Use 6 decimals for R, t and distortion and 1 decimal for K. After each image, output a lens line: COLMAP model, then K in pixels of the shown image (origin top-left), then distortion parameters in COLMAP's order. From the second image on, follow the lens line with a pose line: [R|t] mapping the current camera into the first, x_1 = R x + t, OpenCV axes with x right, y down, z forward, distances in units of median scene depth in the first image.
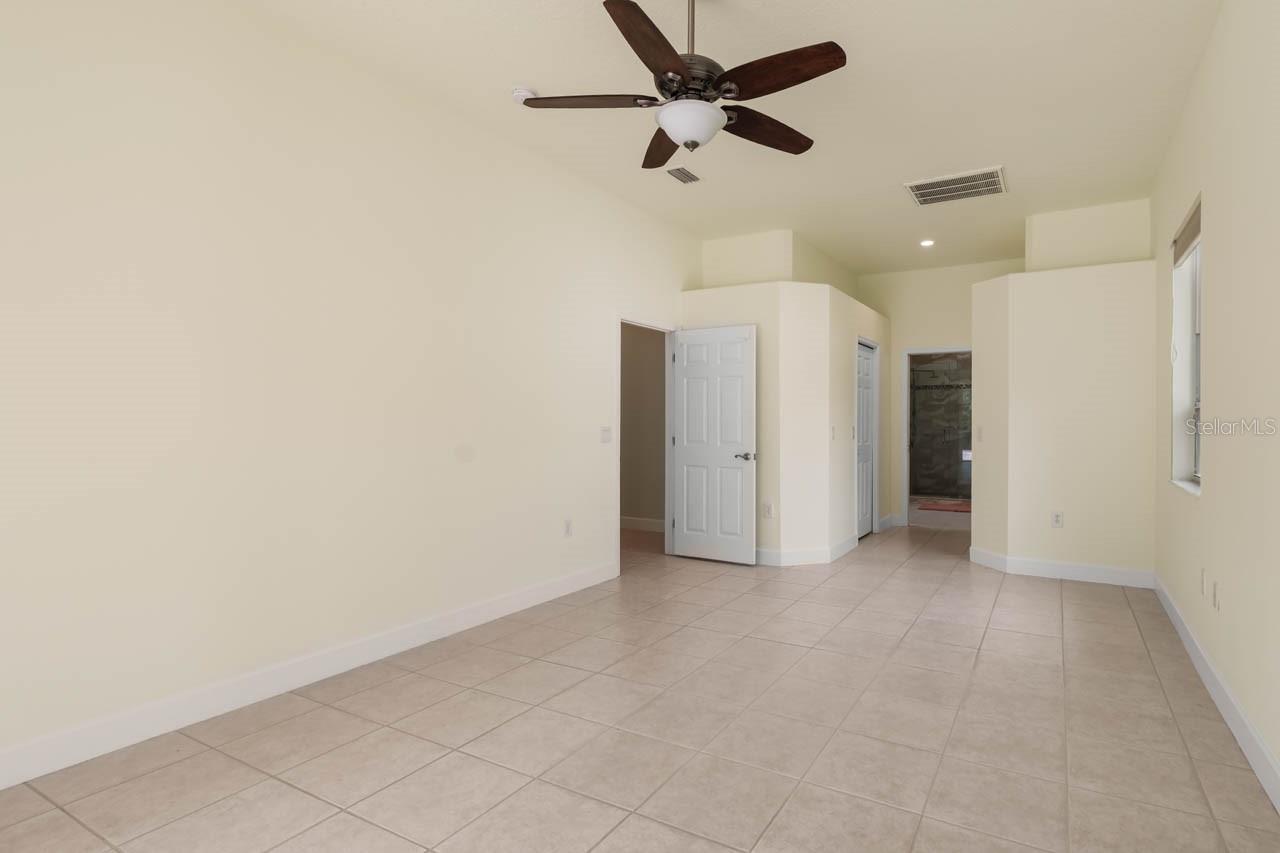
lens RADIAL K [[692.3, 0, 644.0], [0, 692.3, 424.7], [0, 0, 1]] dist [-0.000089, 0.000060]
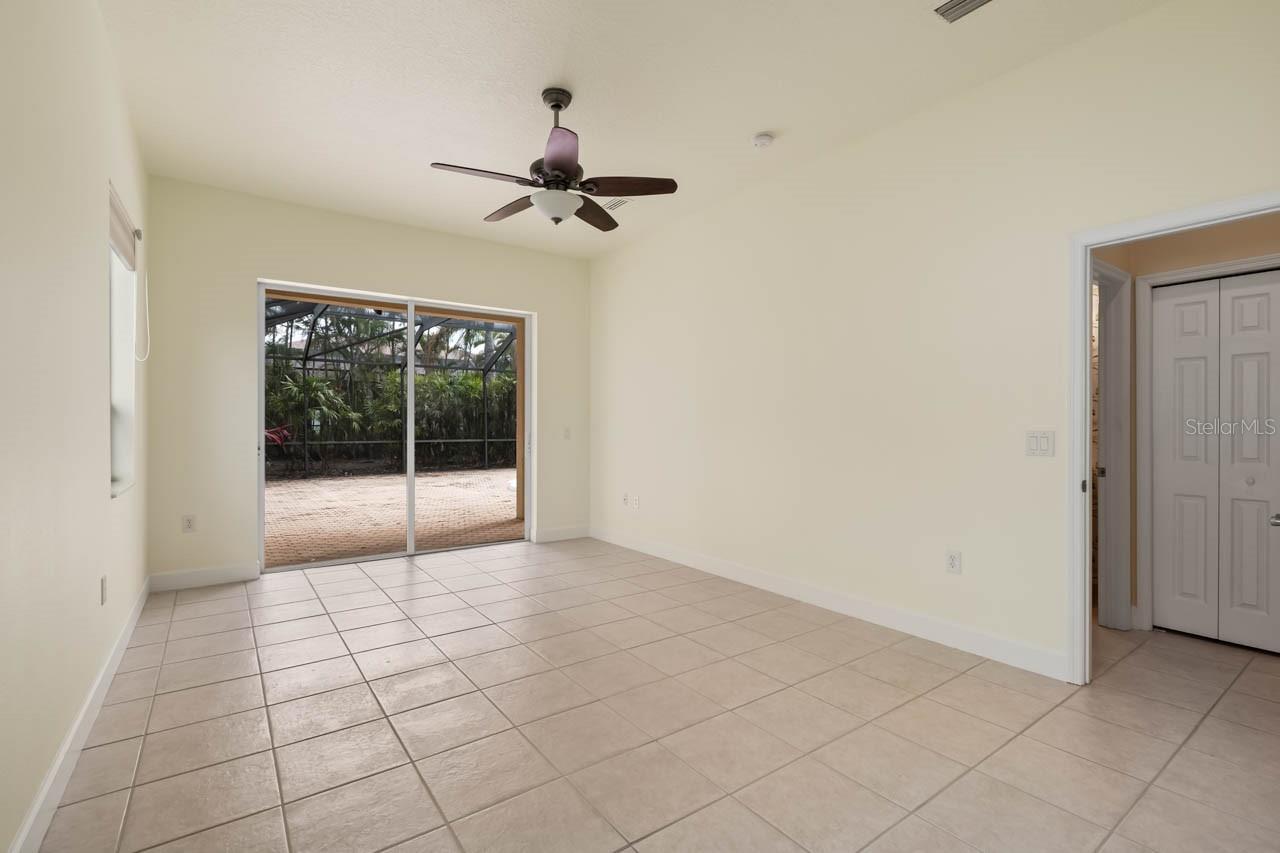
lens RADIAL K [[570.3, 0, 639.7], [0, 570.3, 424.4], [0, 0, 1]] dist [0.003575, 0.000375]
pose [[-0.388849, 0.005379, -0.921286, 0.599889], [-0.007281, 0.999934, 0.008911, -0.003989], [0.921273, 0.010173, -0.388784, 0.924978]]
